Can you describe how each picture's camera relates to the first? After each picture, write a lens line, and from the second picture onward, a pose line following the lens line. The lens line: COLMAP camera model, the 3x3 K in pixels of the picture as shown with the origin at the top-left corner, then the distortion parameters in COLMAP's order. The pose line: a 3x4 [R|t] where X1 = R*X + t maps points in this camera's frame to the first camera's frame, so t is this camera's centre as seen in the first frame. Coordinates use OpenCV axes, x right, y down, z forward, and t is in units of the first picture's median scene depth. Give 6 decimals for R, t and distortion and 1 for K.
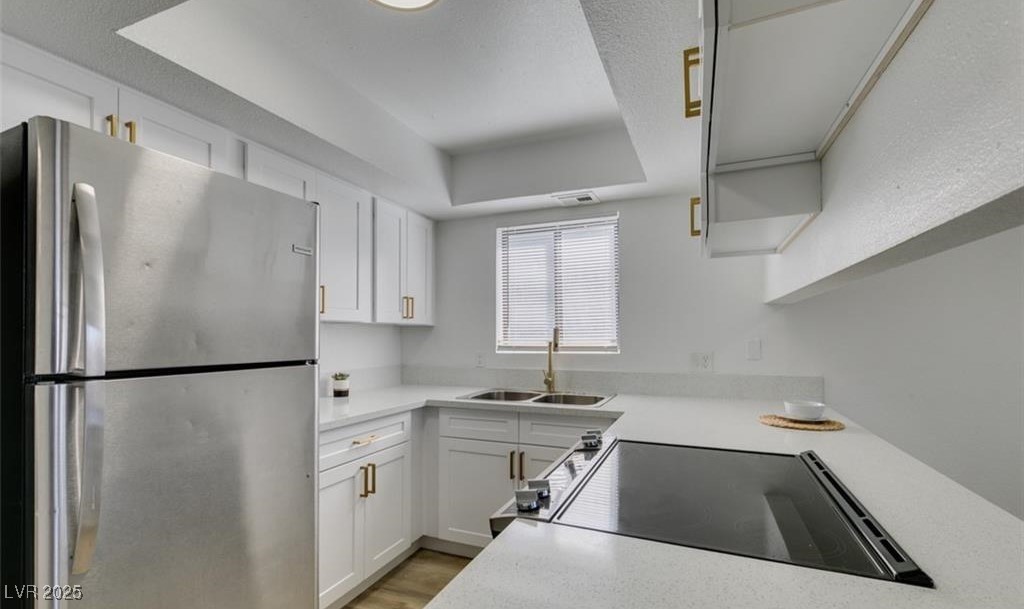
lens RADIAL K [[460.1, 0, 510.7], [0, 460.1, 332.0], [0, 0, 1]] dist [0.015185, 0.000470]
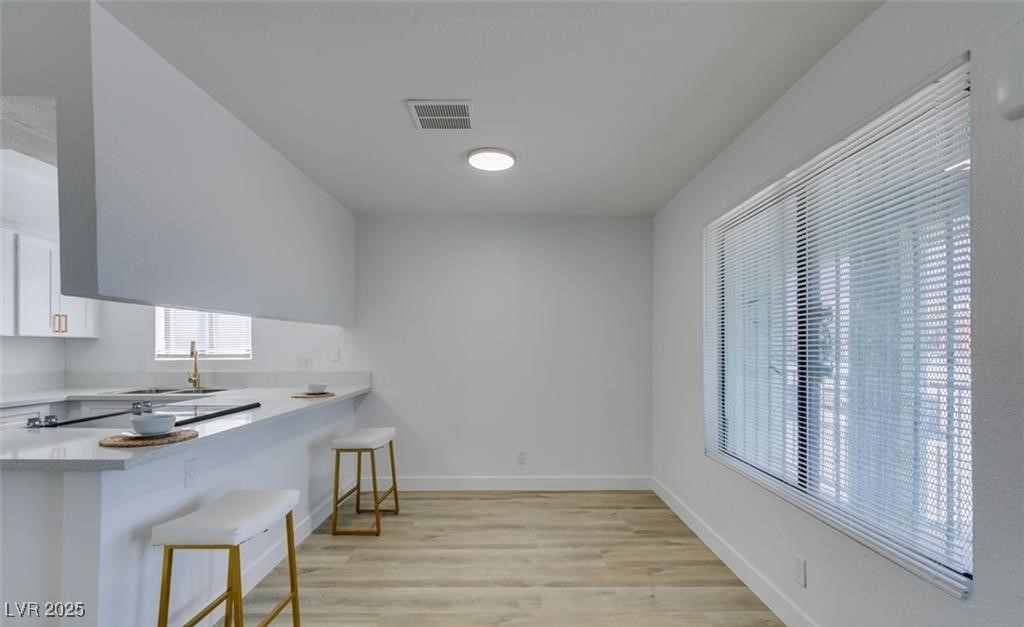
lens RADIAL K [[462.1, 0, 514.7], [0, 462.1, 346.5], [0, 0, 1]] dist [0.005655, -0.001427]
pose [[0.920126, 0.001166, 0.391620, 0.440619], [-0.004580, 0.999959, 0.007786, -0.006989], [-0.391595, -0.008958, 0.920094, -0.662227]]
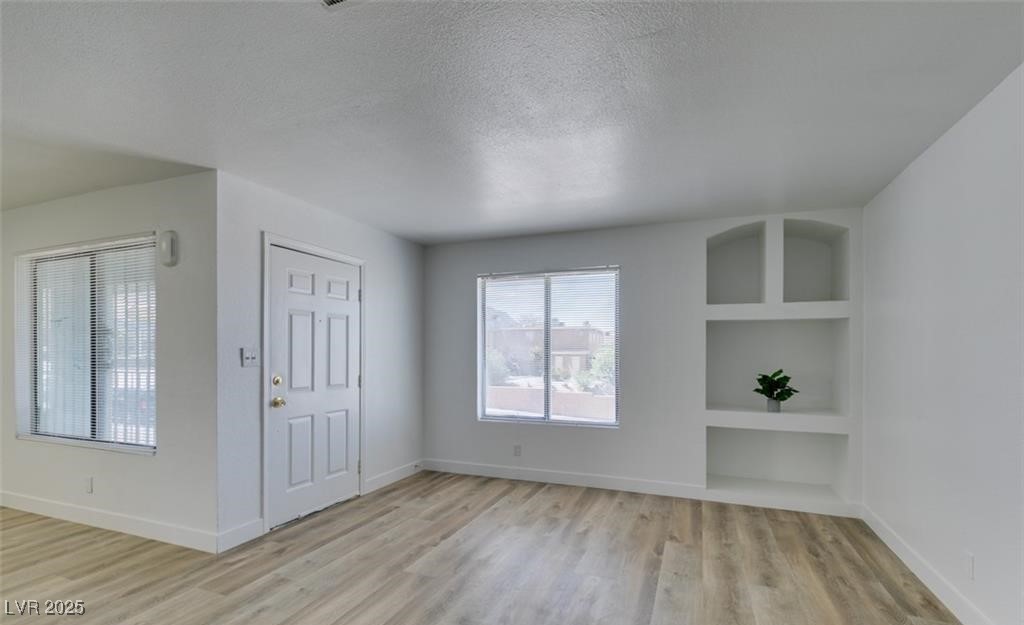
lens RADIAL K [[462.1, 0, 514.0], [0, 462.1, 353.4], [0, 0, 1]] dist [0.005655, -0.001427]
pose [[-0.019425, 0.001060, 0.999811, -0.114399], [-0.007300, 0.999973, -0.001202, -0.005048], [-0.999785, -0.007322, -0.019417, -1.270827]]
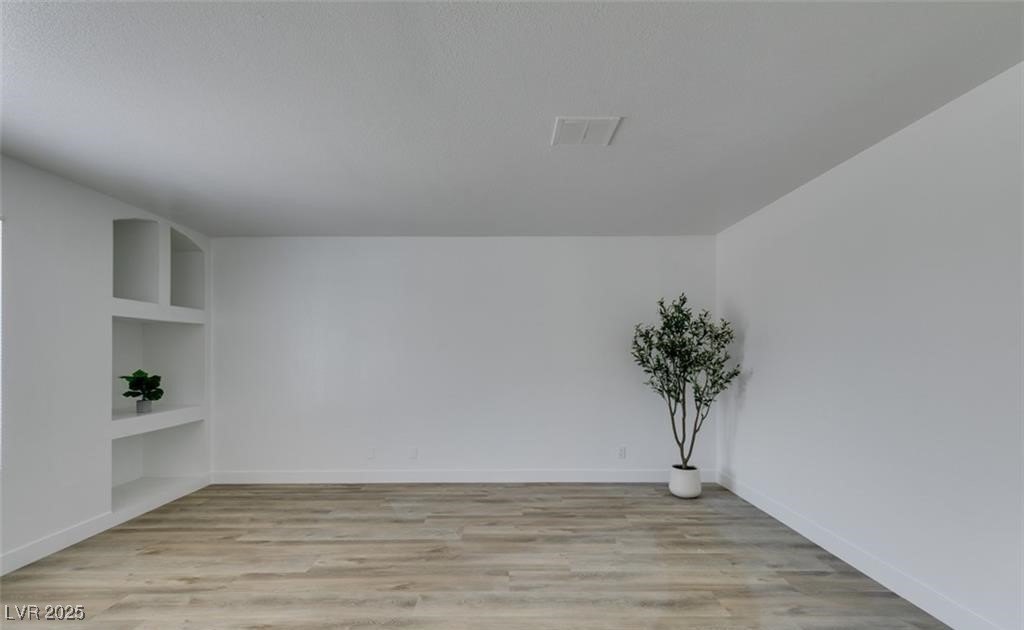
lens RADIAL K [[461.3, 0, 513.0], [0, 461.3, 351.8], [0, 0, 1]] dist [0.004645, 0.000073]
pose [[-0.920532, 0.007748, -0.390589, 0.831932], [0.008877, 0.999960, -0.001085, -0.006652], [0.390565, -0.004466, -0.920564, -0.345143]]
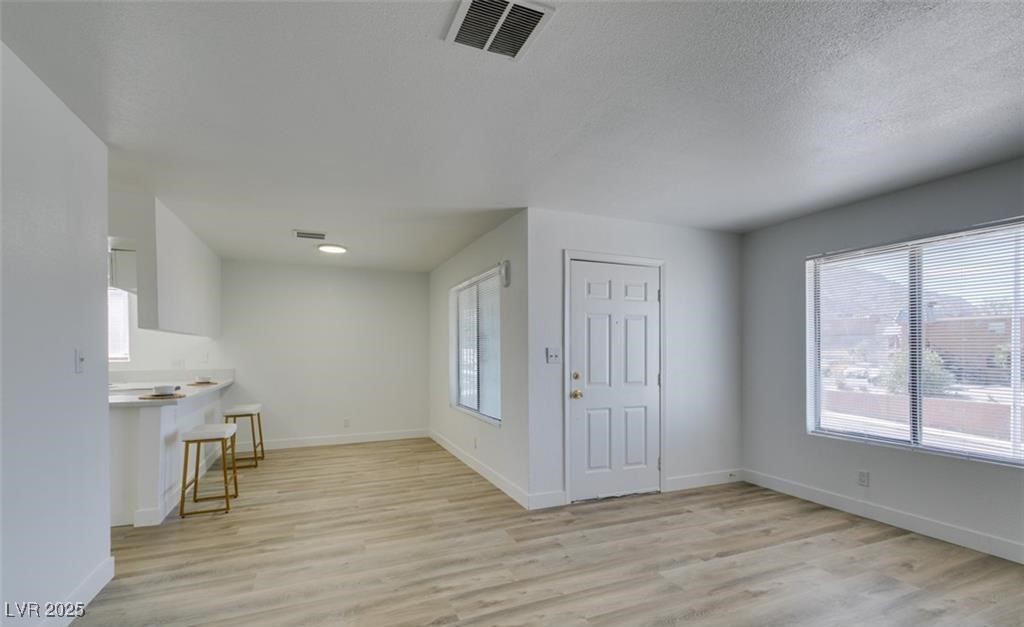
lens RADIAL K [[462.1, 0, 511.8], [0, 462.1, 348.6], [0, 0, 1]] dist [0.005655, -0.001427]
pose [[0.695194, 0.003564, 0.718813, -0.042161], [-0.004453, 0.999990, -0.000651, -0.011625], [-0.718808, -0.002749, 0.695203, -1.511752]]
